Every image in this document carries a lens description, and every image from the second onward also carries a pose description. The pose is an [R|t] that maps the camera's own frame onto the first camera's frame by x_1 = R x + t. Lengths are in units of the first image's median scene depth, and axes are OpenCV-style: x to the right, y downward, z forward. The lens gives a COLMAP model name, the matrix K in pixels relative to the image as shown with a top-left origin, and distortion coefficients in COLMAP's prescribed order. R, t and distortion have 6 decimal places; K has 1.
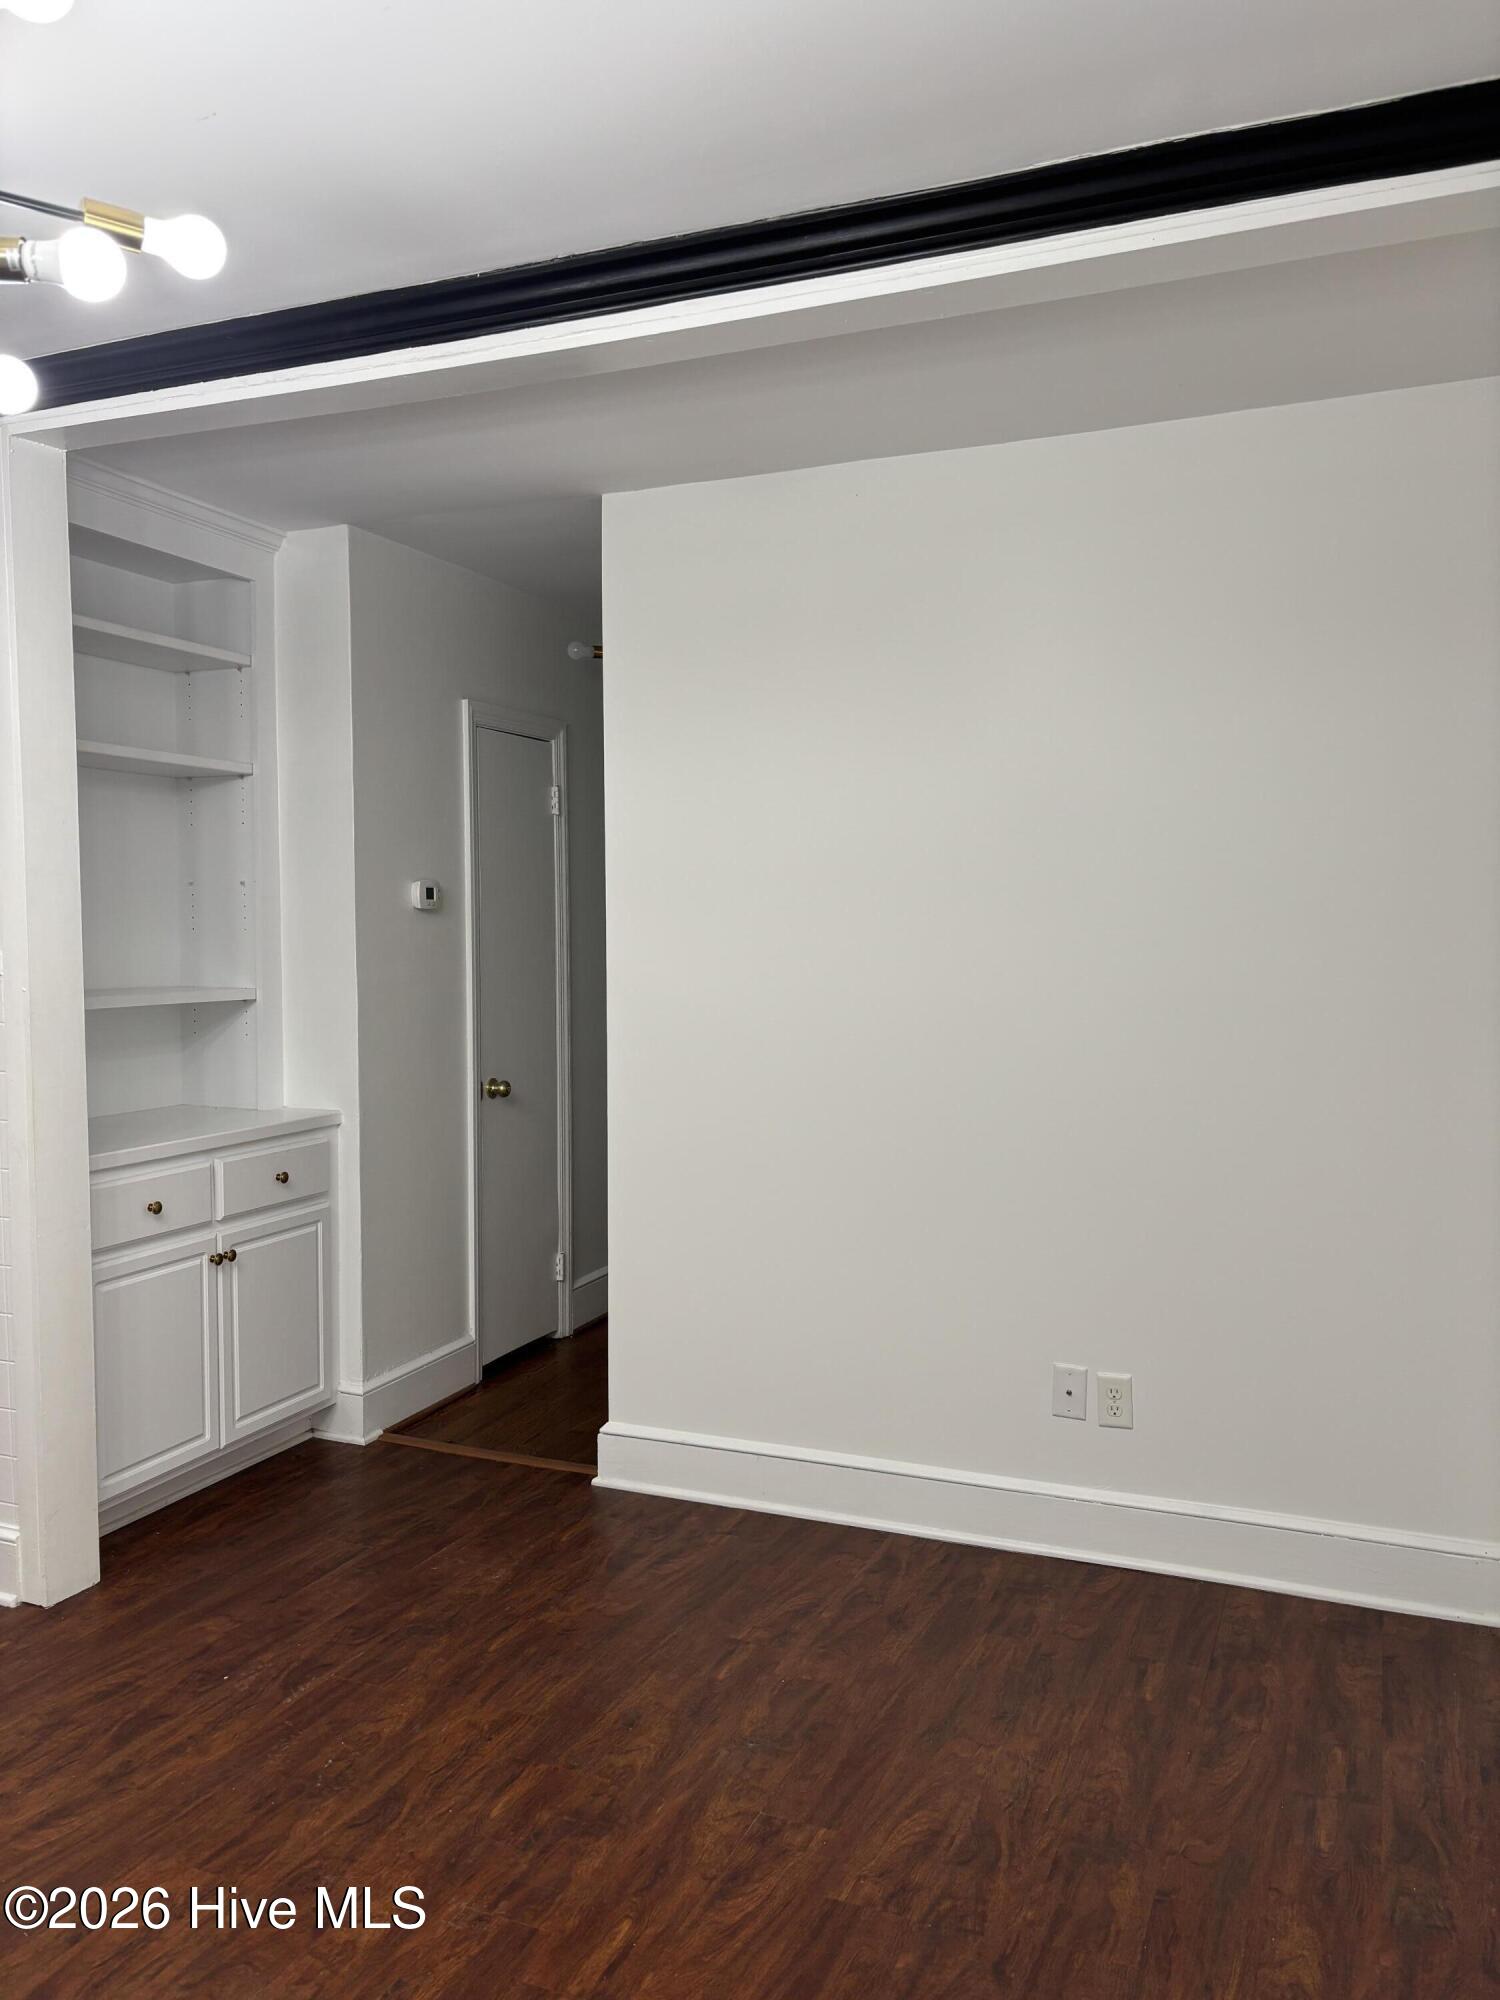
lens RADIAL K [[1519.1, 0, 749.1], [0, 1519.1, 1000.9], [0, 0, 1]] dist [0.005360, -0.004756]
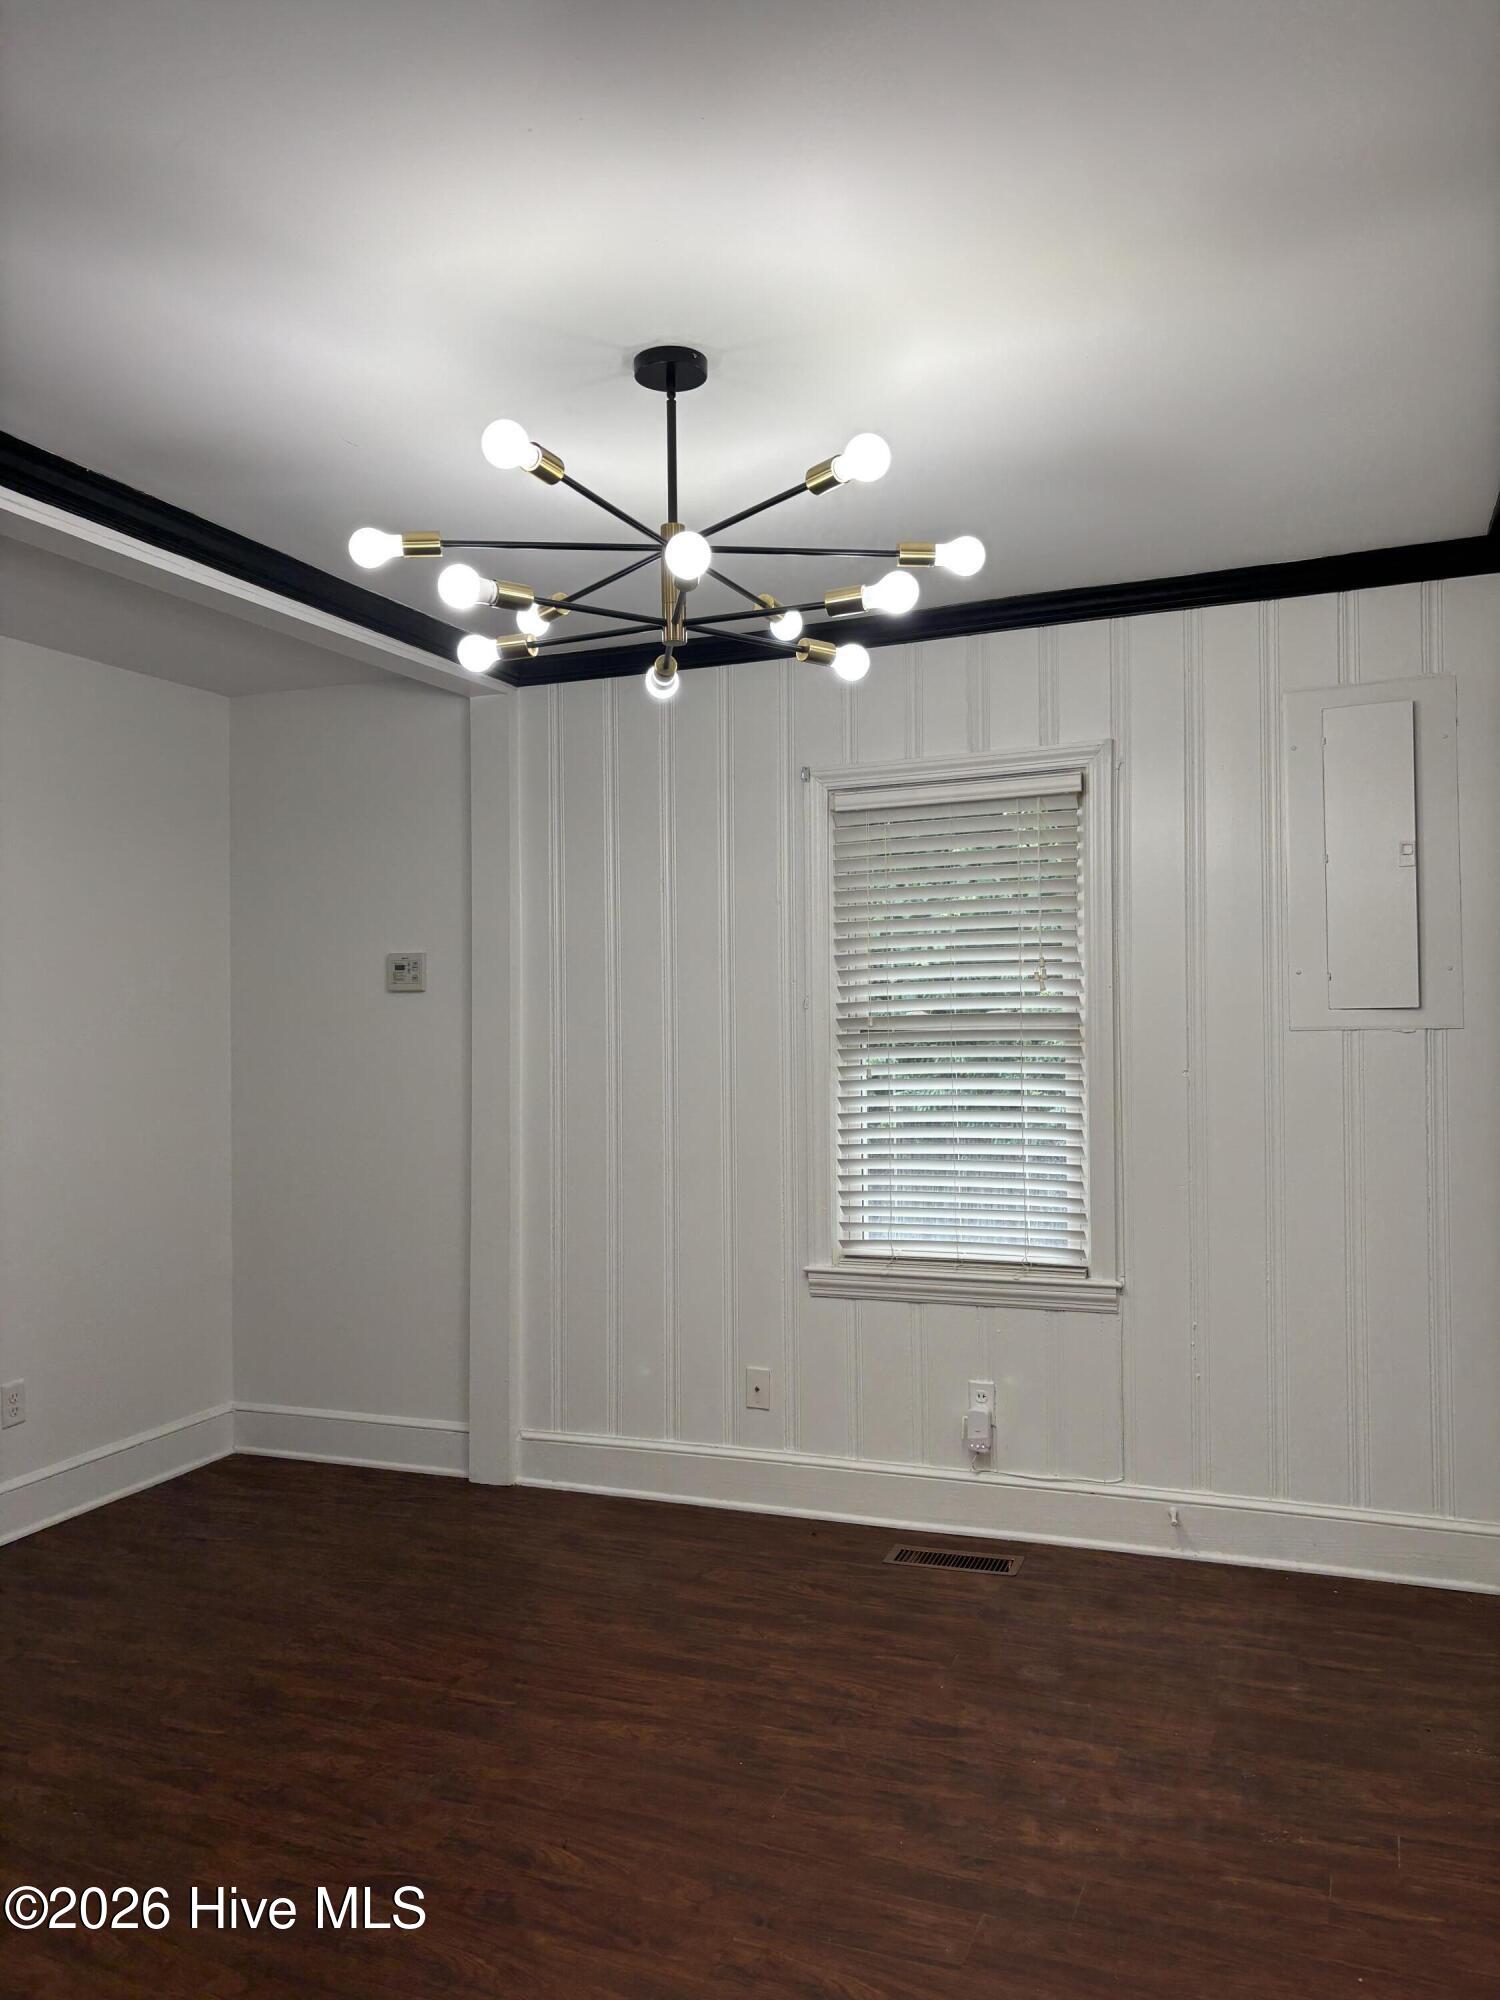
lens RADIAL K [[1519.1, 0, 757.1], [0, 1519.1, 1008.2], [0, 0, 1]] dist [0.005360, -0.004756]
pose [[-0.020180, 0.012993, 0.999712, -1.420946], [0.071792, 0.997353, -0.011513, -0.005392], [-0.997215, 0.071539, -0.021060, 0.552036]]
